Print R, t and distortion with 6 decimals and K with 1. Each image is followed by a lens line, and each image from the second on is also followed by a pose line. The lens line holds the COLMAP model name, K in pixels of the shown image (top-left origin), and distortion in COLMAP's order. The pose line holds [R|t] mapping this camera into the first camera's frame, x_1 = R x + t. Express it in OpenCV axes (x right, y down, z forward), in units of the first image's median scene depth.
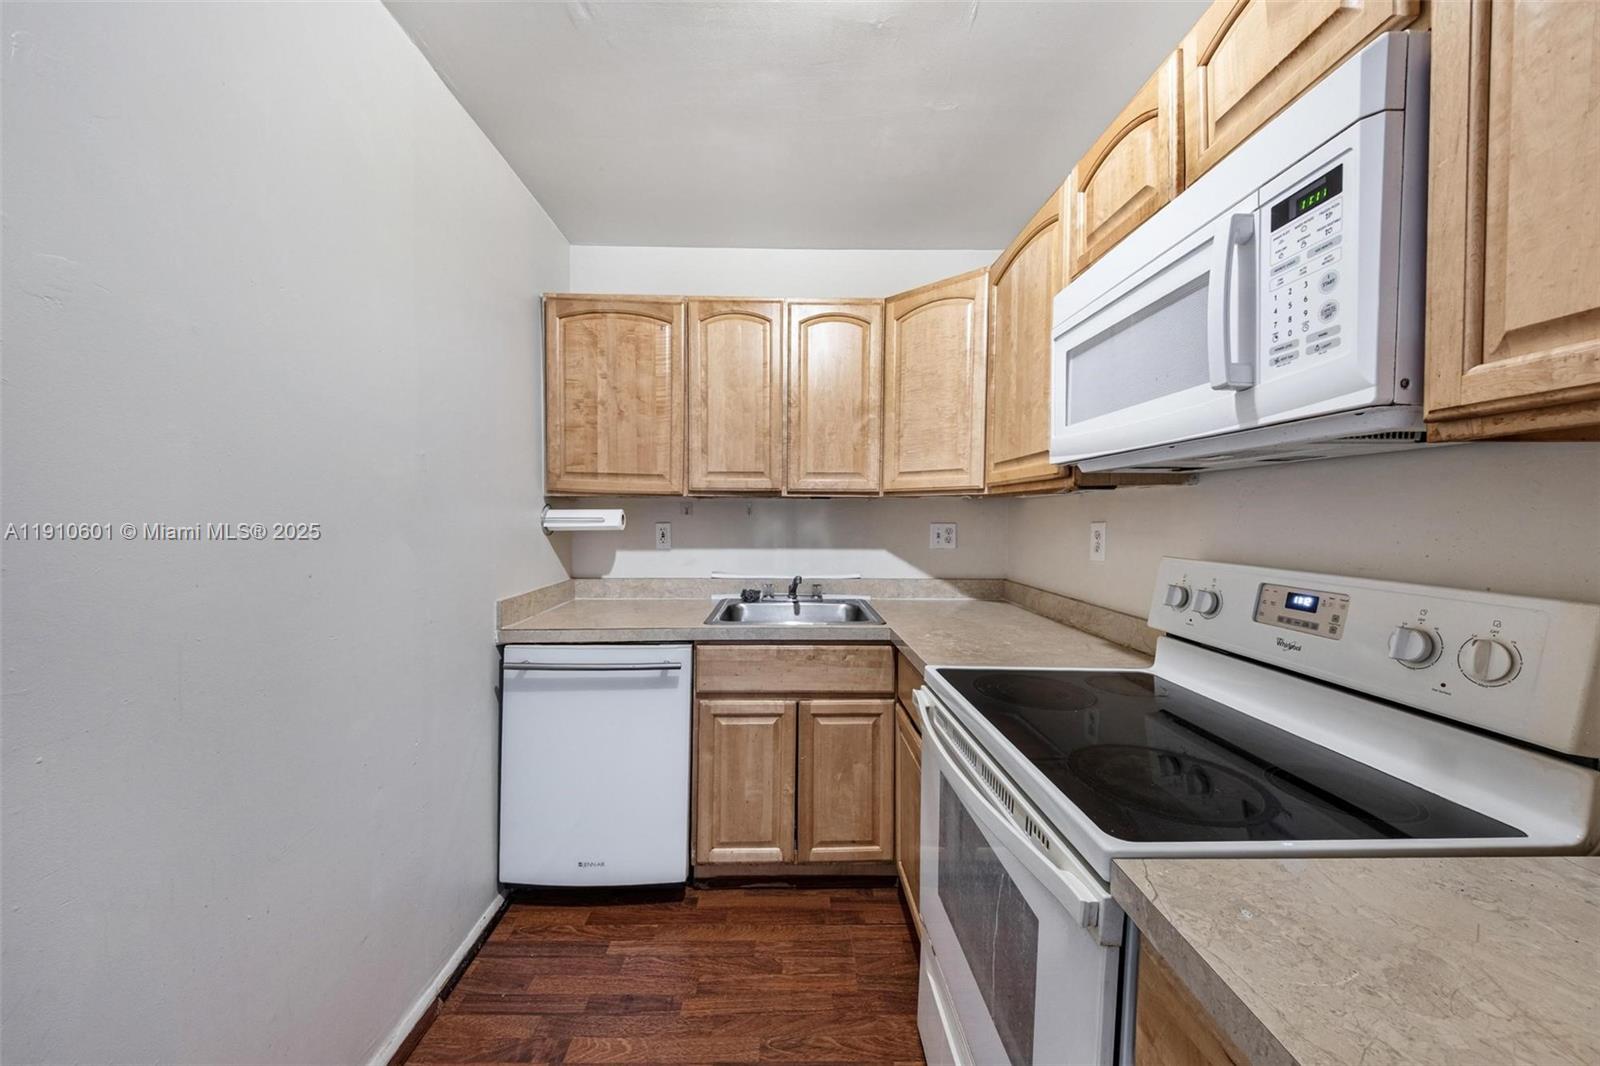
lens RADIAL K [[568.3, 0, 791.5], [0, 568.3, 531.3], [0, 0, 1]] dist [0.002237, -0.000031]
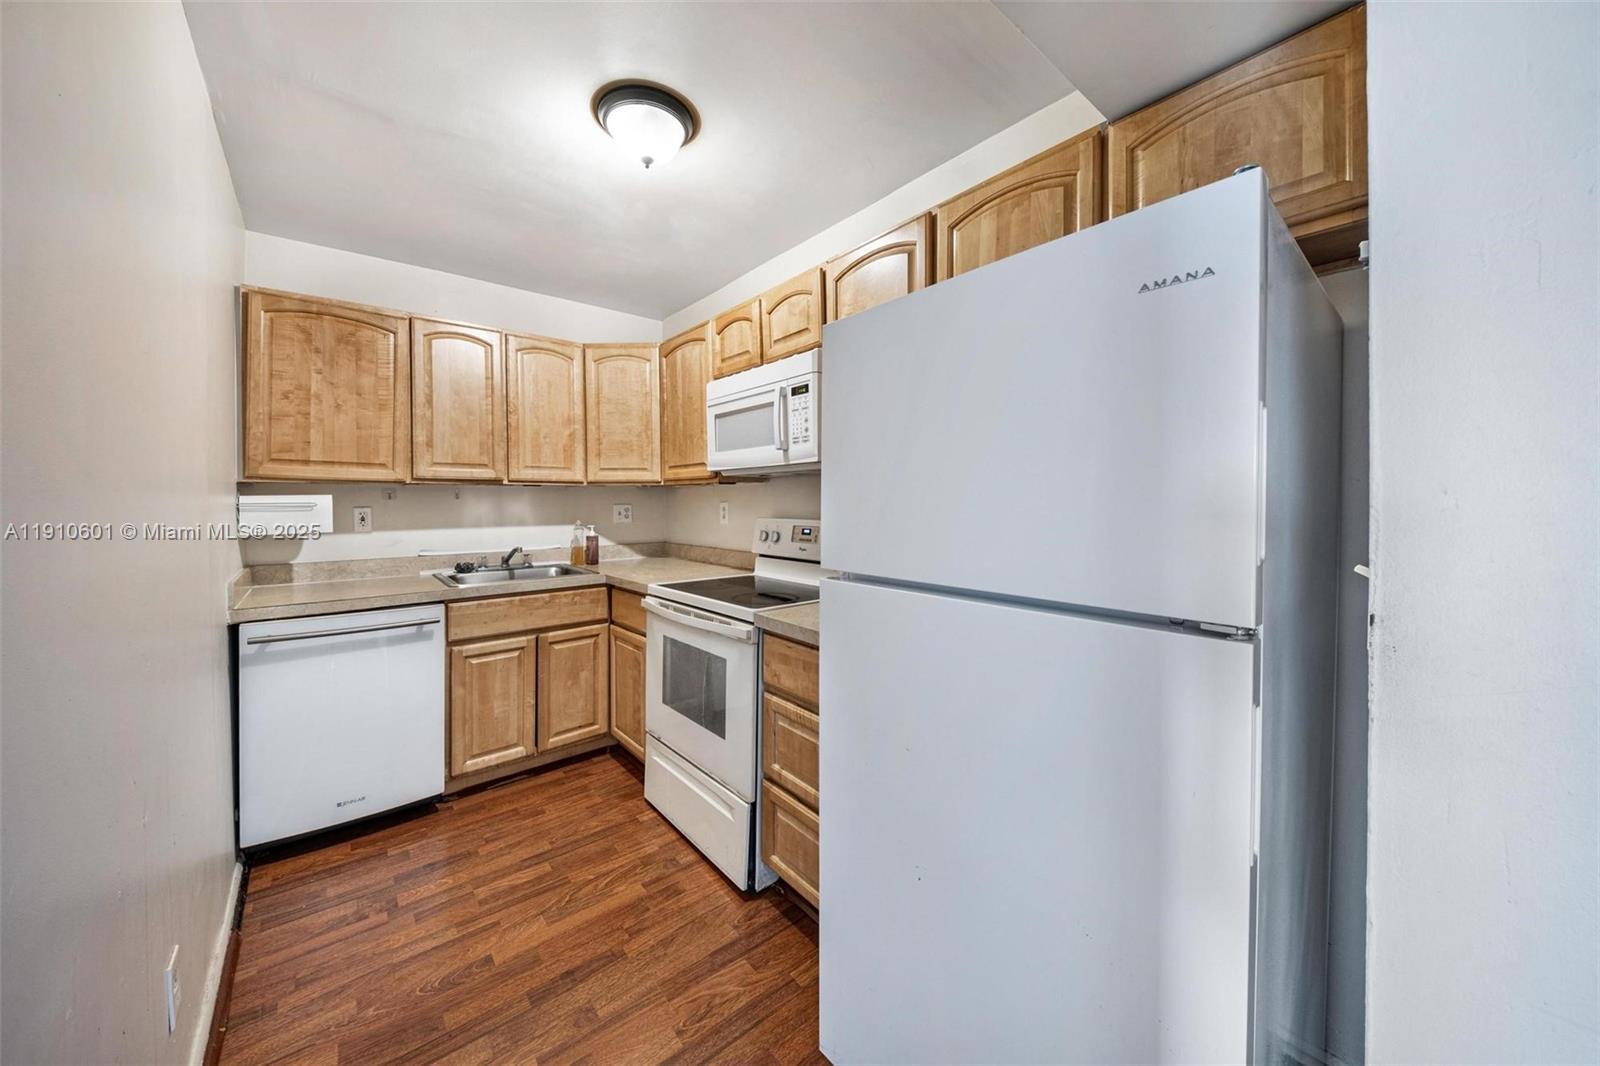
lens RADIAL K [[568.3, 0, 814.4], [0, 568.3, 502.5], [0, 0, 1]] dist [0.002237, -0.000031]
pose [[0.760070, -0.010191, 0.649761, -0.369232], [0.025320, 0.999582, -0.013940, 0.016478], [-0.649348, 0.027047, 0.760010, -0.489043]]
